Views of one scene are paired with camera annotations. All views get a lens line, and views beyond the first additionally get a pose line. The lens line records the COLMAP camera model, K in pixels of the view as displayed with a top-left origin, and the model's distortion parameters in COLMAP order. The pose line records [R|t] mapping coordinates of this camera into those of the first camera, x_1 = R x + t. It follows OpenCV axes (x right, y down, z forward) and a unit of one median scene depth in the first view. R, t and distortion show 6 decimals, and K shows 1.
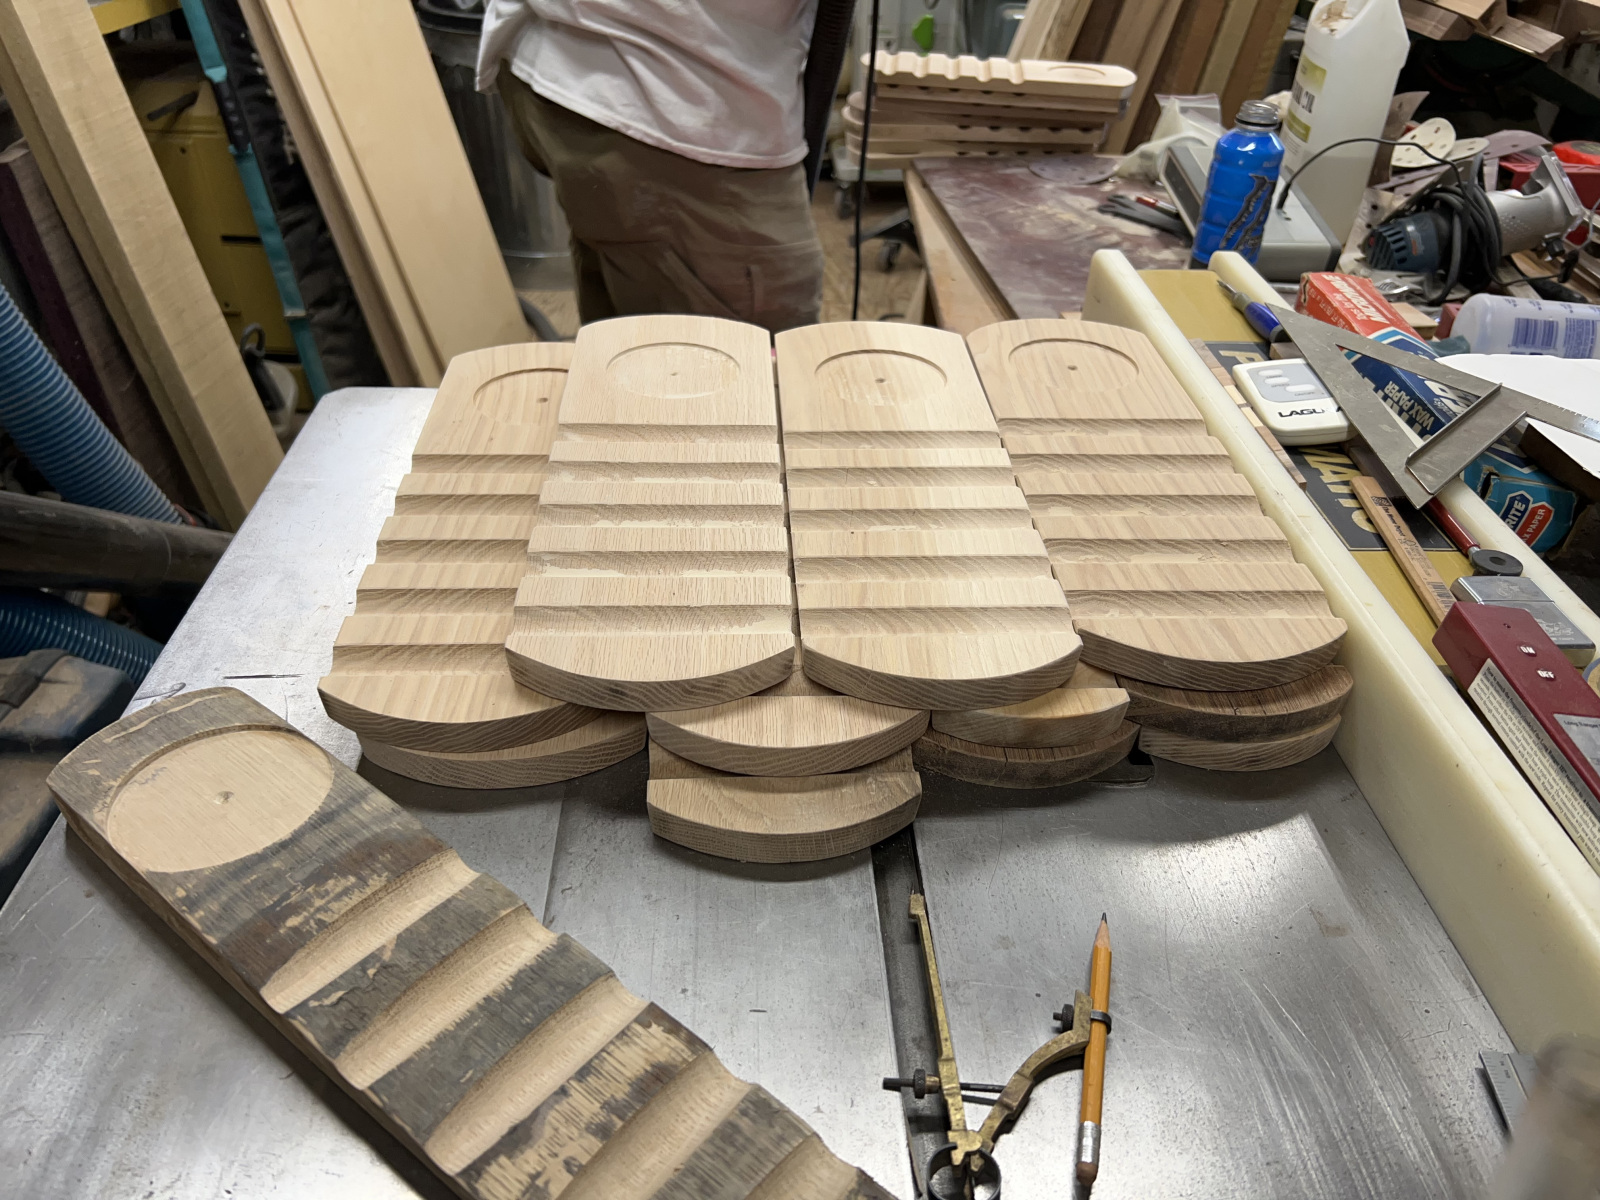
lens RADIAL K [[1207.4, 0, 808.1], [0, 1207.4, 592.9], [0, 0, 1]] dist [0.044161, -0.057063]
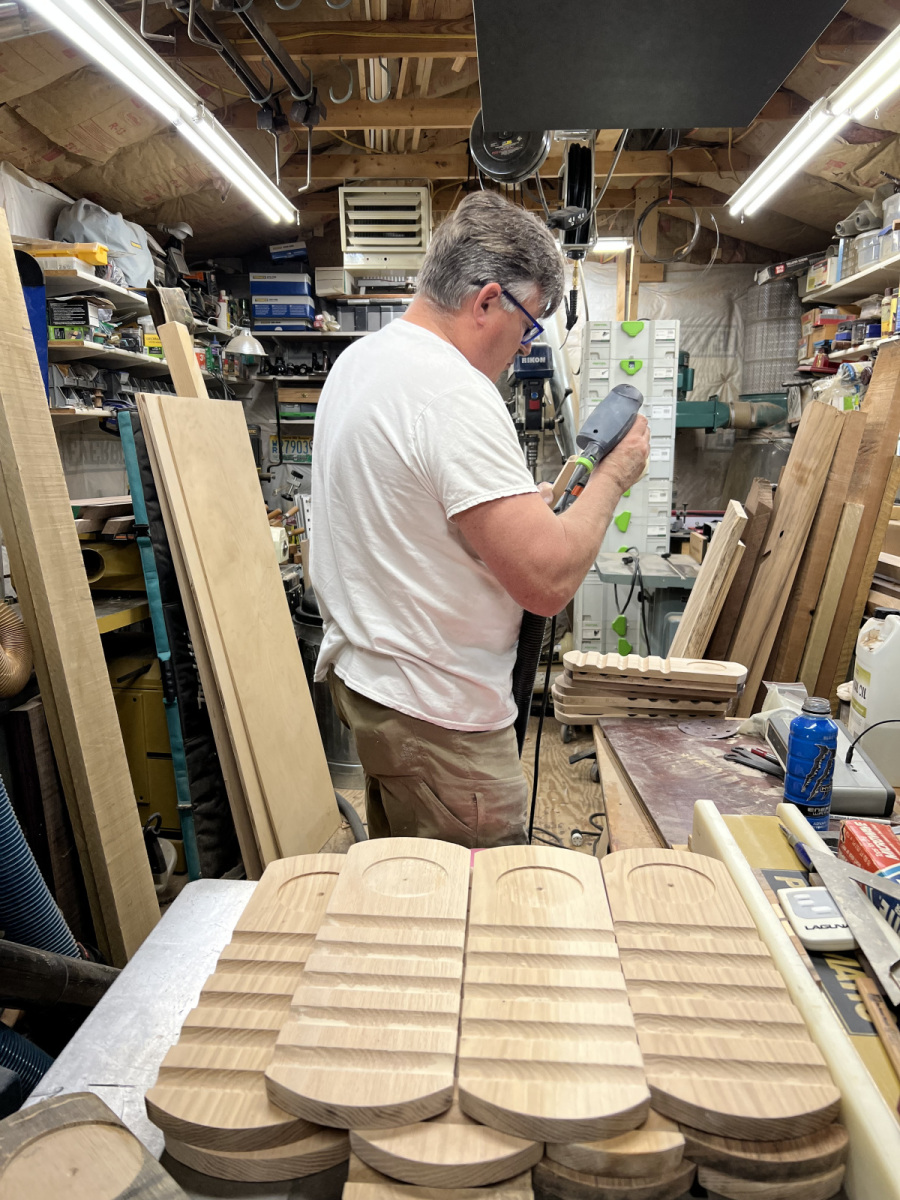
lens RADIAL K [[905.5, 0, 450.0], [0, 905.5, 600.0], [0, 0, 1]] dist [0.044161, -0.057063]
pose [[0.993015, 0.000832, -0.117981, 0.092519], [-0.051234, 0.903815, -0.424845, -0.014533], [0.106280, 0.427922, 0.897545, -0.211889]]
